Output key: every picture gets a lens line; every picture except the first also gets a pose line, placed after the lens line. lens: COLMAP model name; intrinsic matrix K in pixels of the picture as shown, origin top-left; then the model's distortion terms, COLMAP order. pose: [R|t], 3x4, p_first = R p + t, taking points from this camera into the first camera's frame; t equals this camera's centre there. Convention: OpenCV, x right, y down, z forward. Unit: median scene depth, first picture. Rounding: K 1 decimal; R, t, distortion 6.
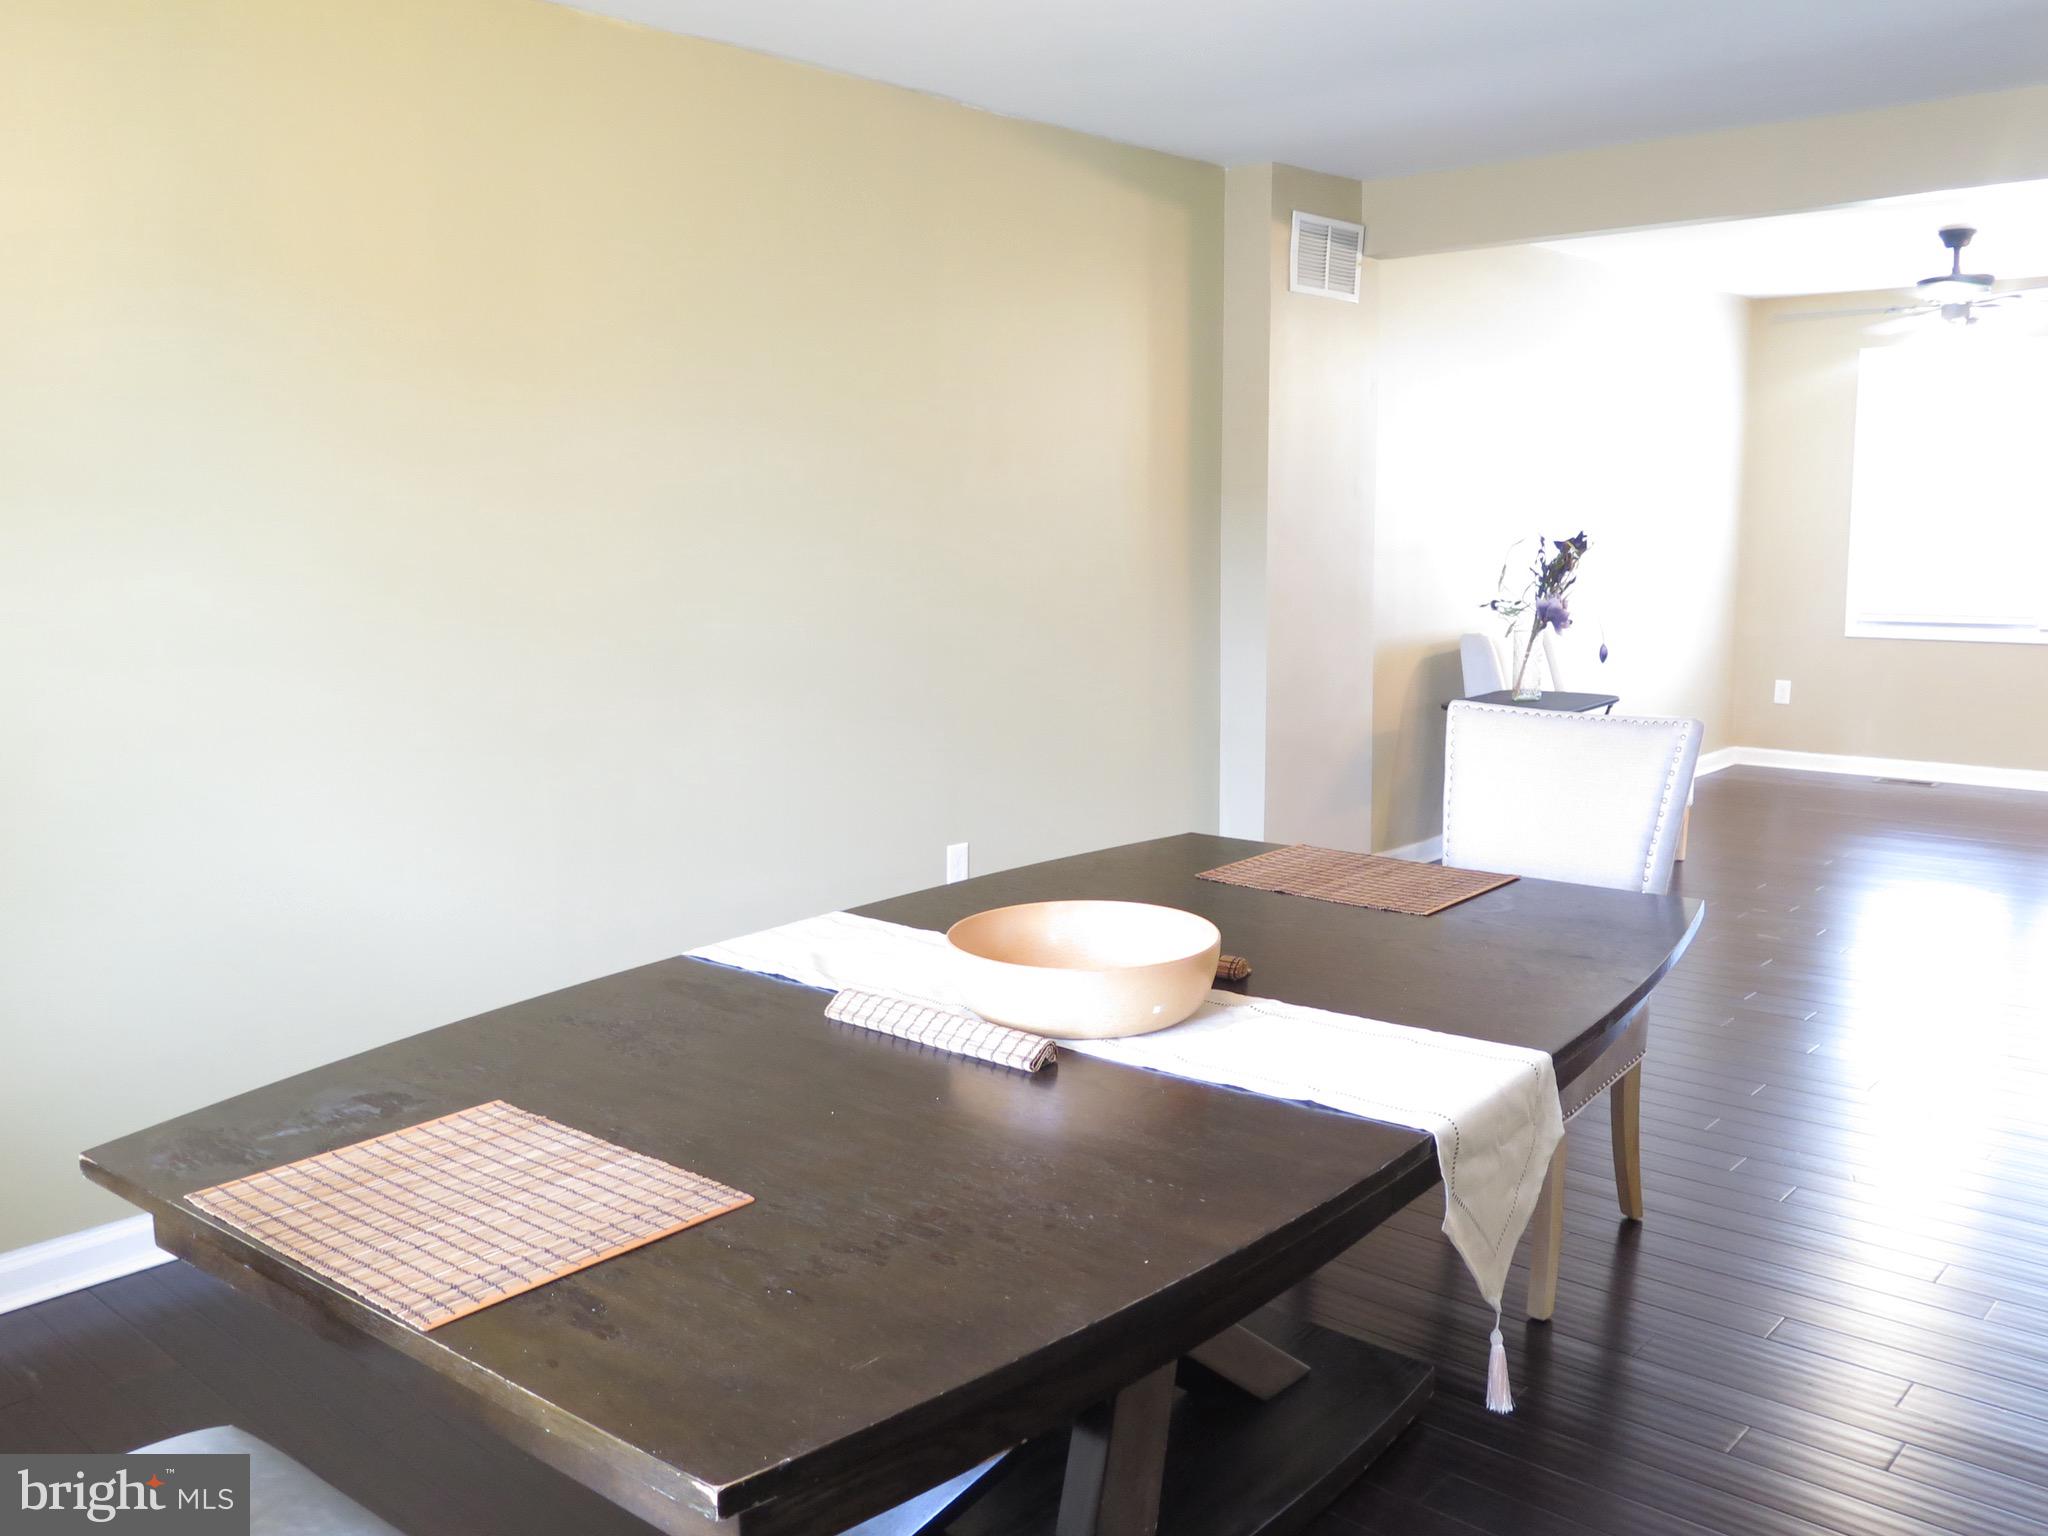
lens RADIAL K [[1712.7, 0, 1025.7], [0, 1712.7, 754.8], [0, 0, 1]] dist [-0.023070, 0.003613]
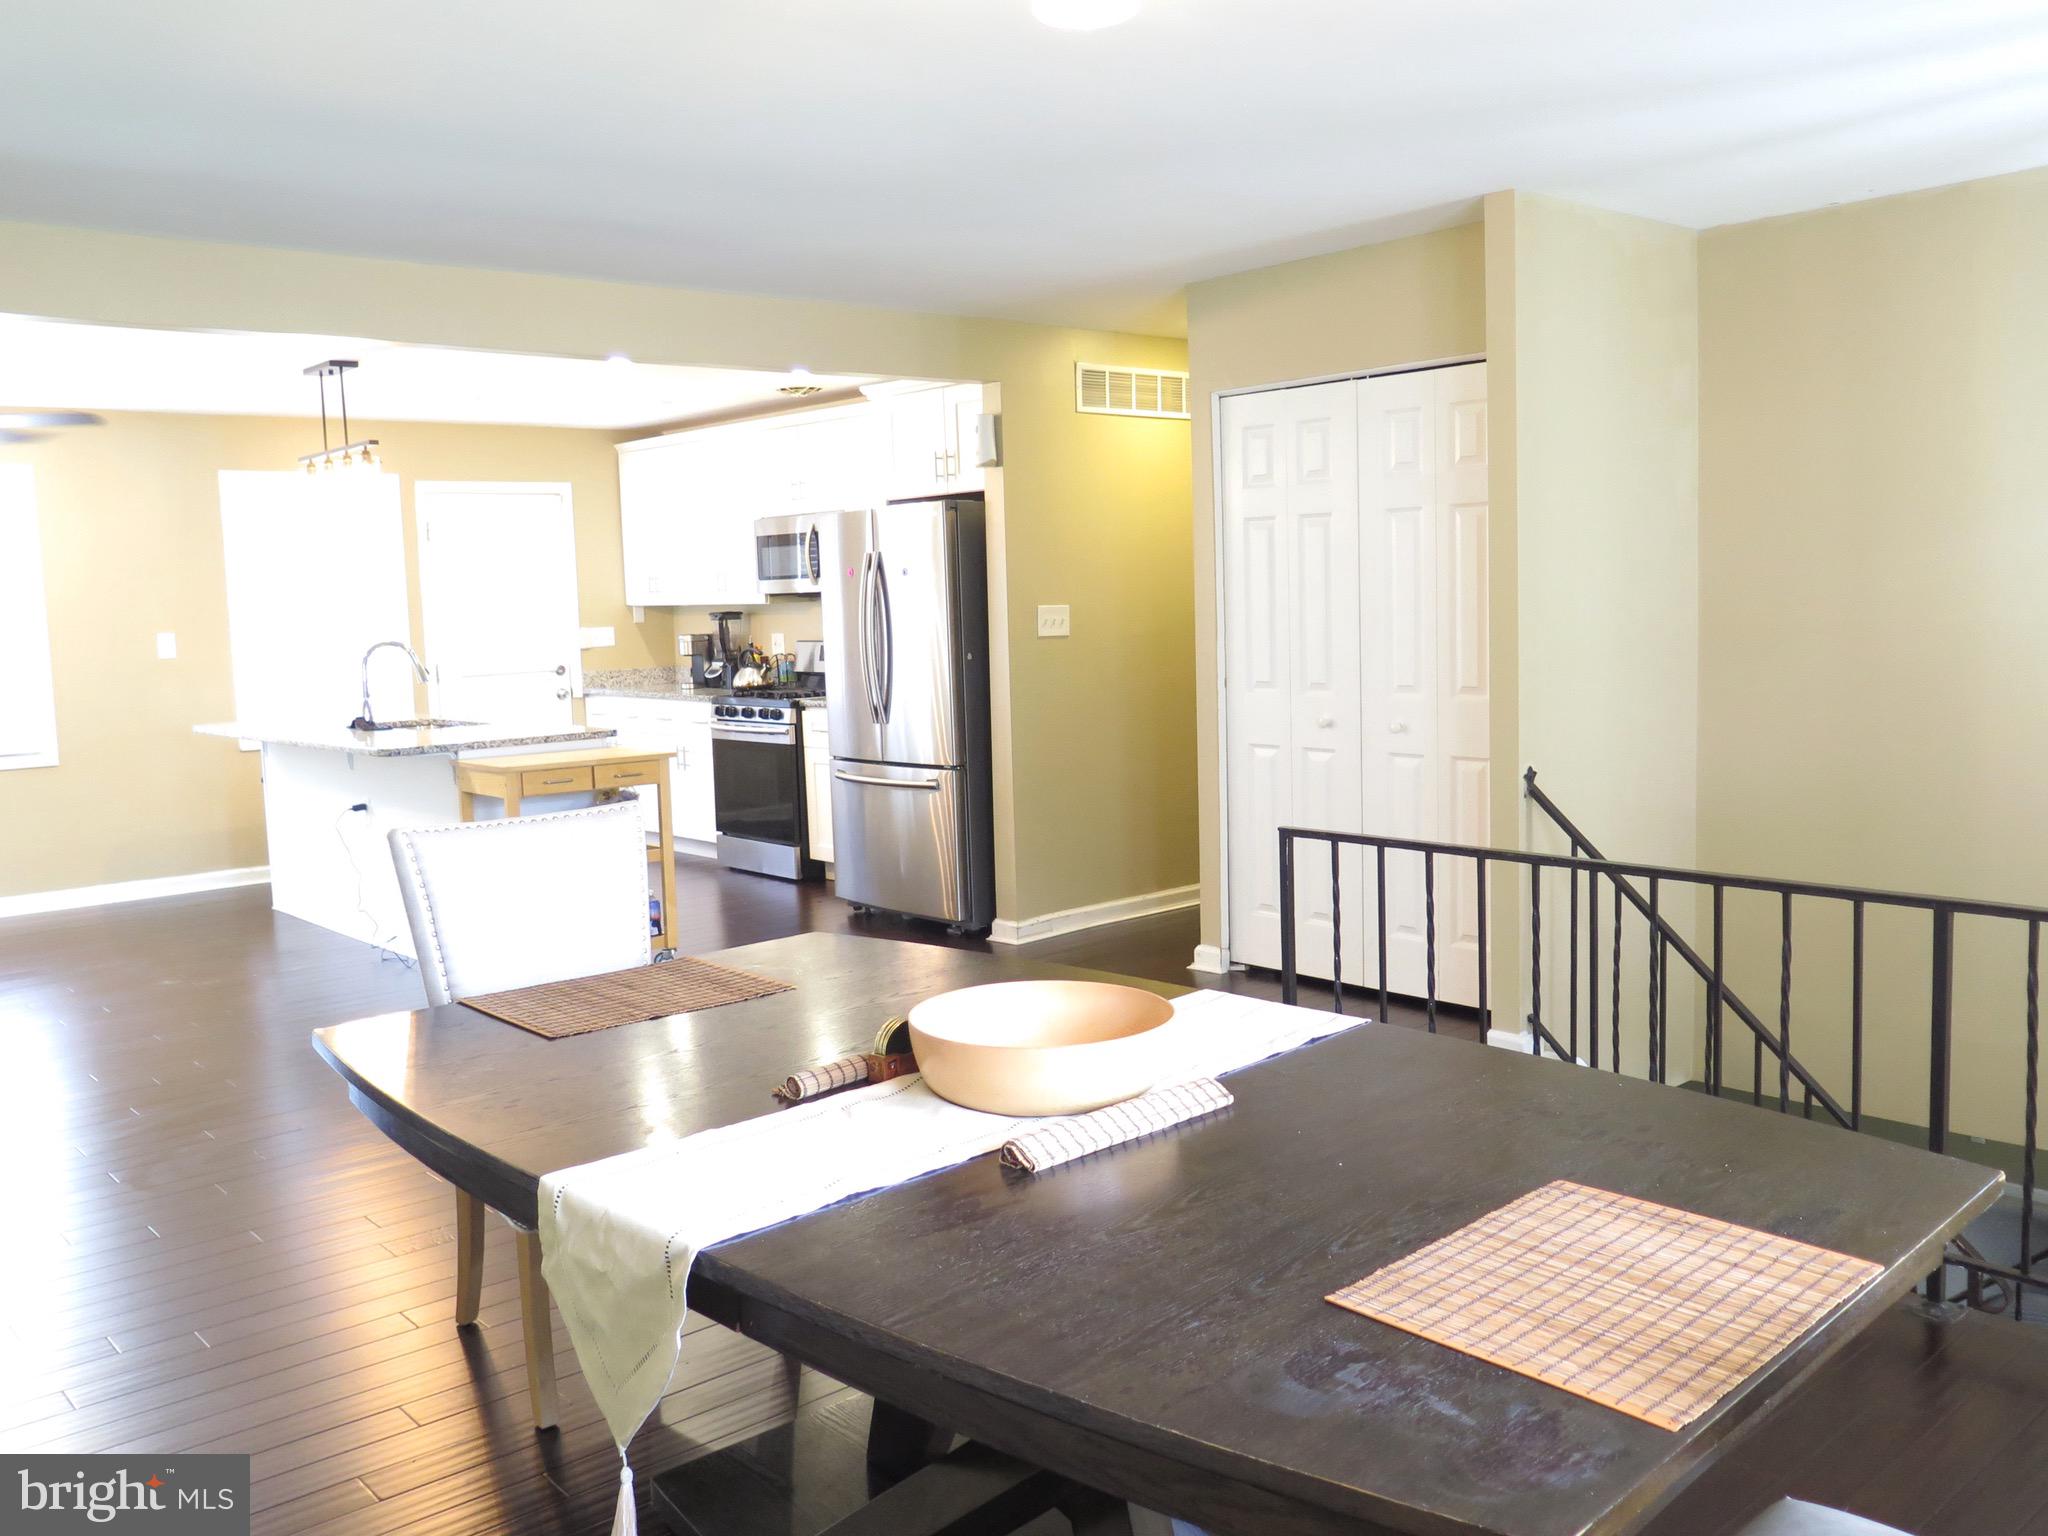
lens RADIAL K [[1712.7, 0, 1025.7], [0, 1712.7, 754.8], [0, 0, 1]] dist [-0.023070, 0.003613]
pose [[0.119637, -0.090559, 0.988679, -1.001441], [0.174663, 0.982219, 0.068832, -0.123194], [-0.977333, 0.164451, 0.133327, 0.884556]]
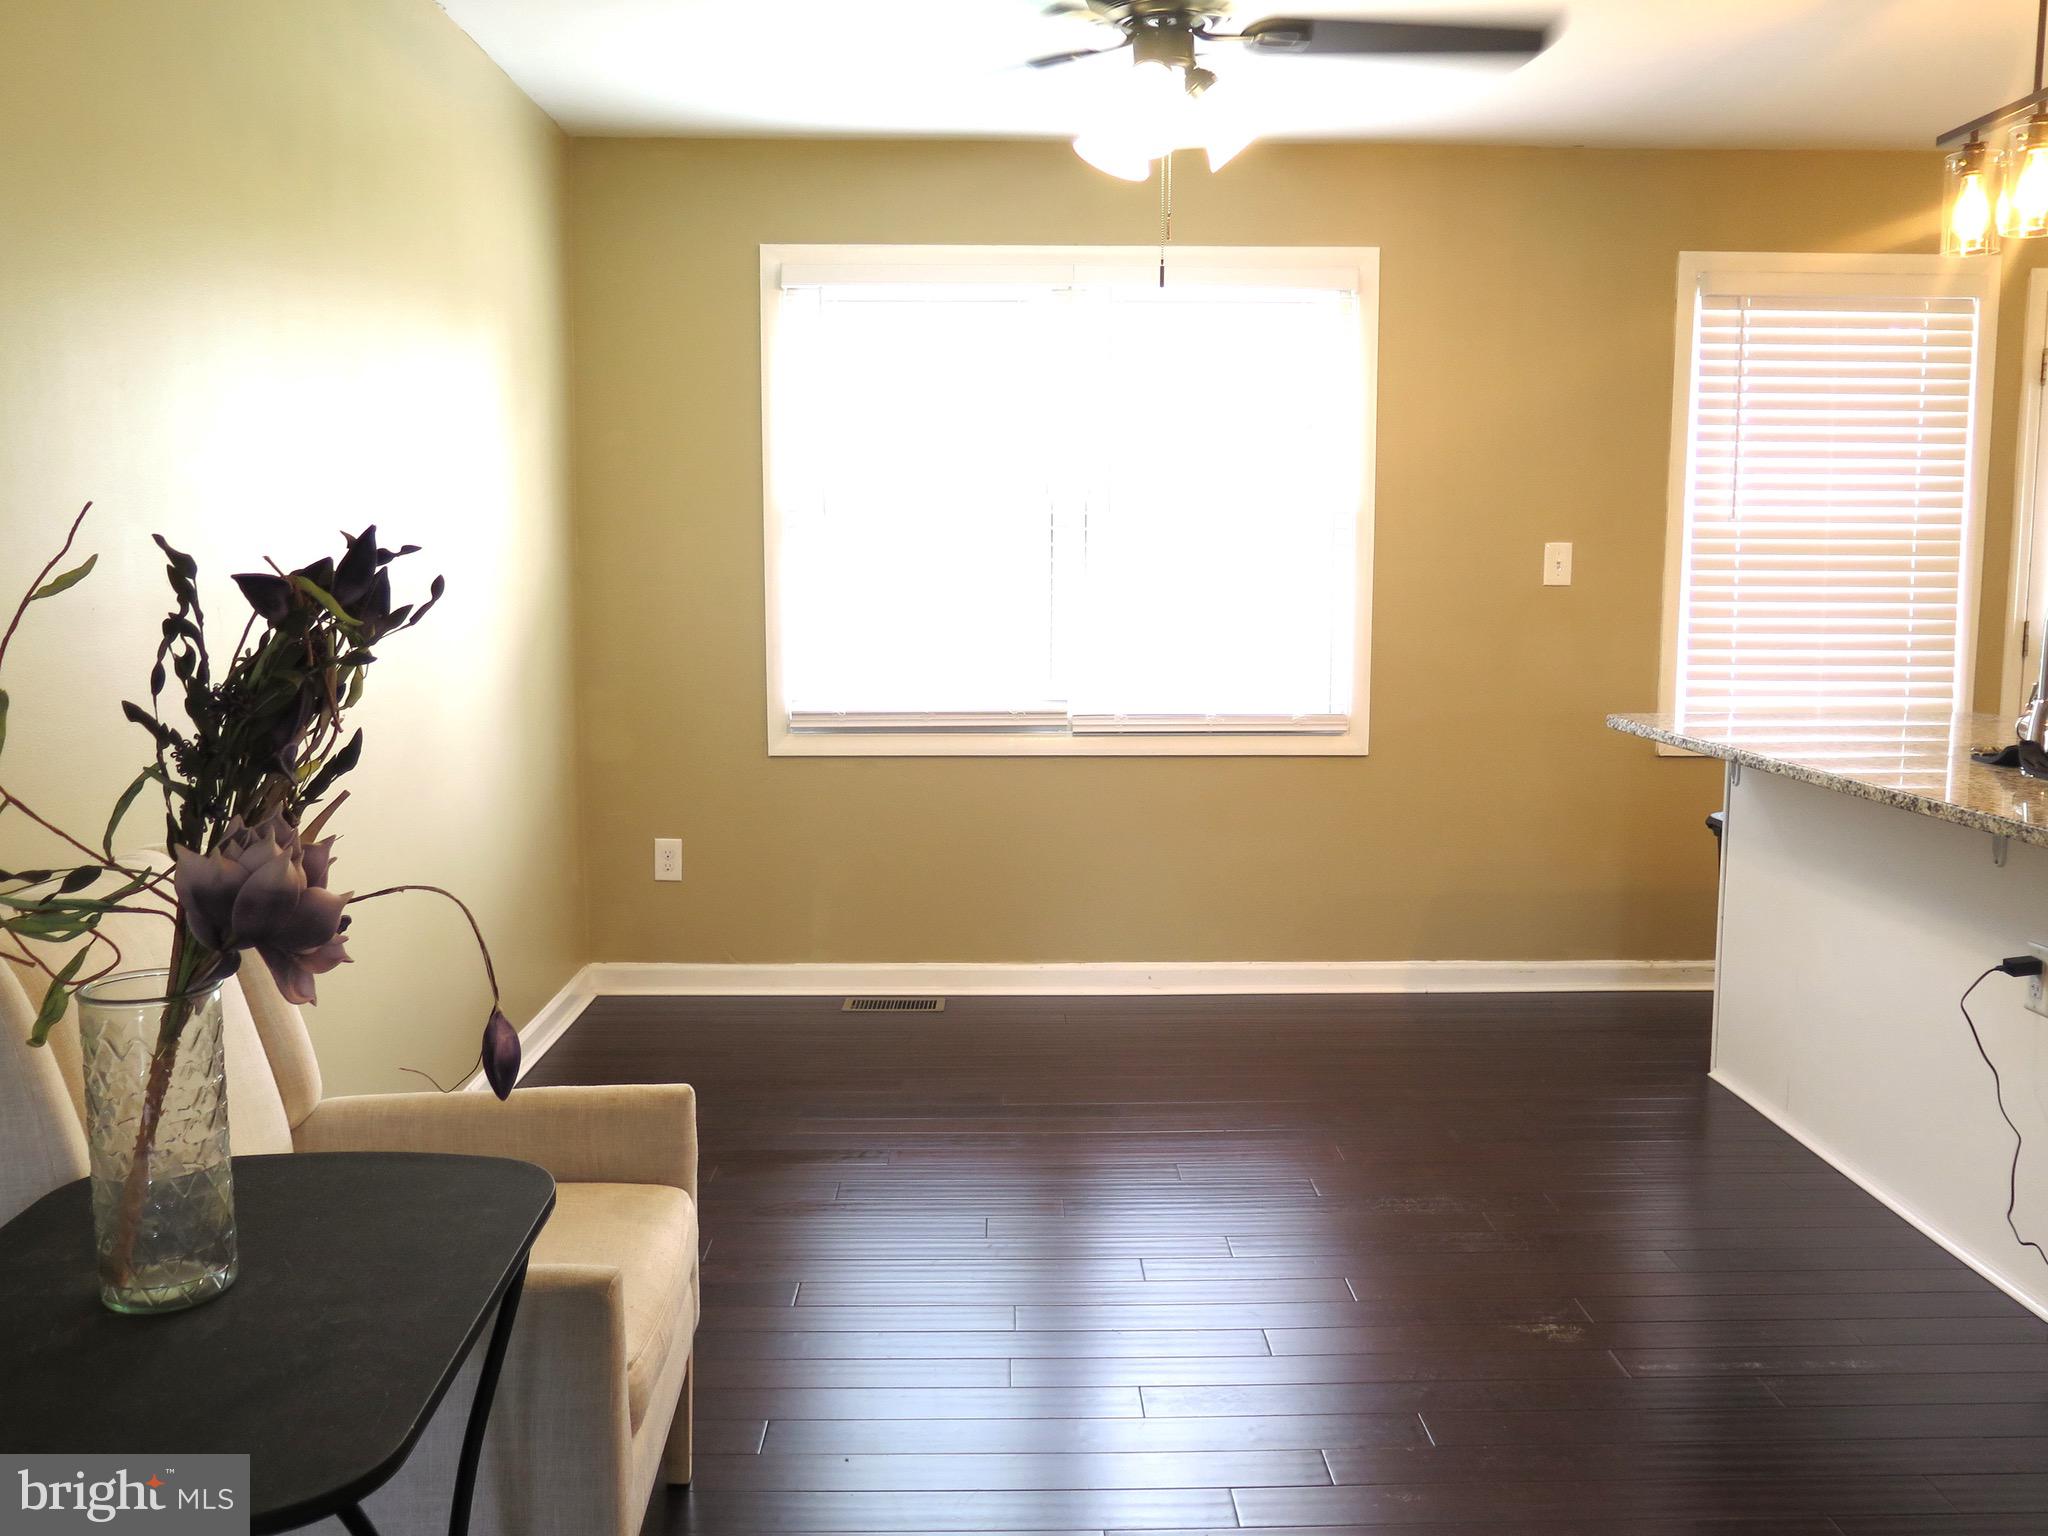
lens RADIAL K [[1713.6, 0, 1017.5], [0, 1713.6, 754.6], [0, 0, 1]] dist [-0.020999, 0.006189]
pose [[0.735618, -0.064490, 0.674320, 0.656369], [0.084586, 0.996412, 0.003019, -0.265832], [-0.672095, 0.054817, 0.738433, 2.169669]]
